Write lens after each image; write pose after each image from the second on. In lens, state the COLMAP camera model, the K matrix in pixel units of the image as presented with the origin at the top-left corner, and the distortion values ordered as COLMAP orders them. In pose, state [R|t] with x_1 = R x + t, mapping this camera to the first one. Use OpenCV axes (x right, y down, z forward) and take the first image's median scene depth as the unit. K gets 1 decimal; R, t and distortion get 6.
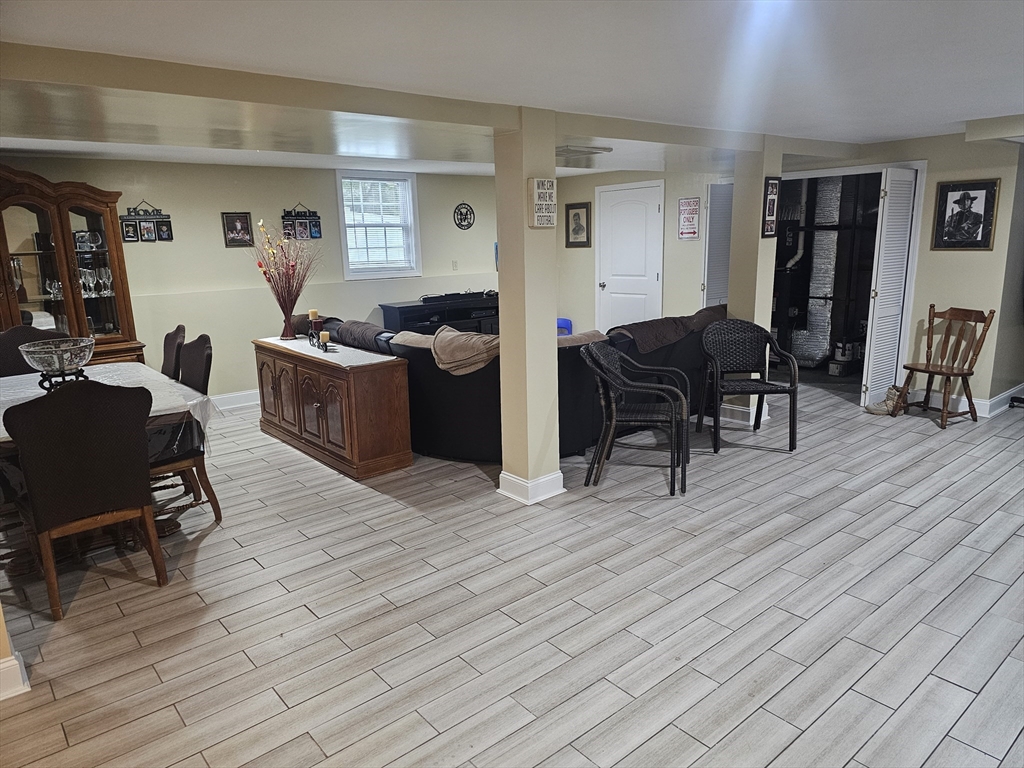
lens RADIAL K [[685.0, 0, 516.3], [0, 685.0, 386.4], [0, 0, 1]] dist [0.026633, -0.015418]
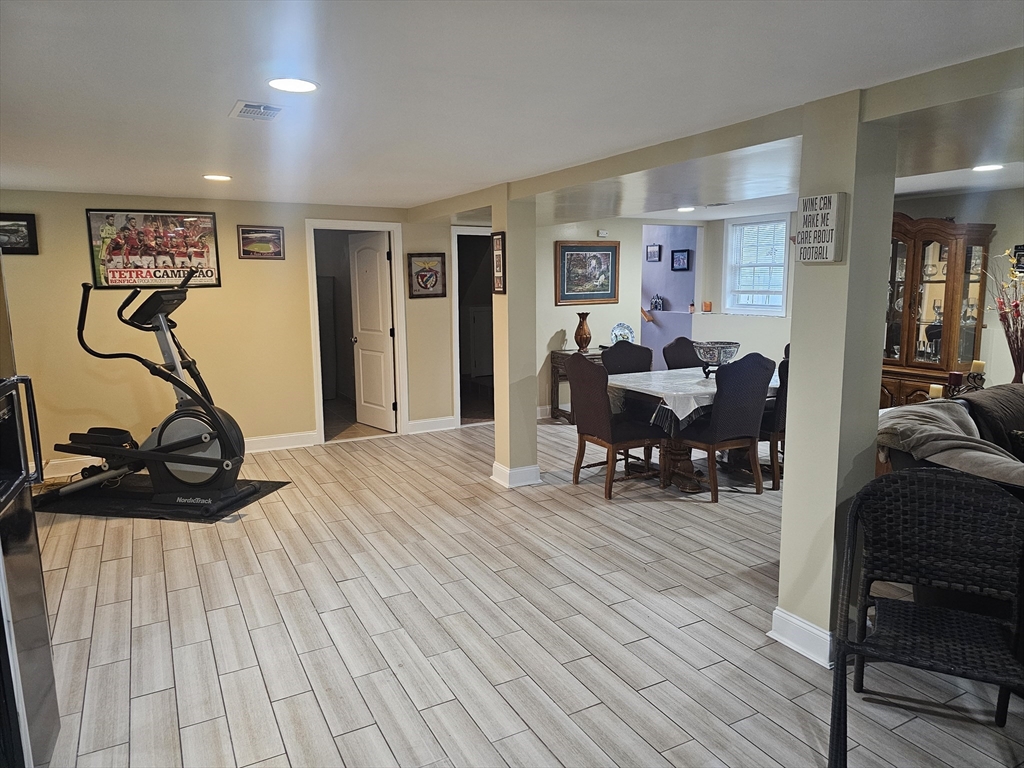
lens RADIAL K [[685.0, 0, 517.5], [0, 685.0, 383.3], [0, 0, 1]] dist [0.026633, -0.015418]
pose [[-0.197821, 0.178997, -0.963757, 0.866778], [-0.212278, 0.952032, 0.220391, -0.224179], [0.956977, 0.248182, -0.150335, 0.921284]]
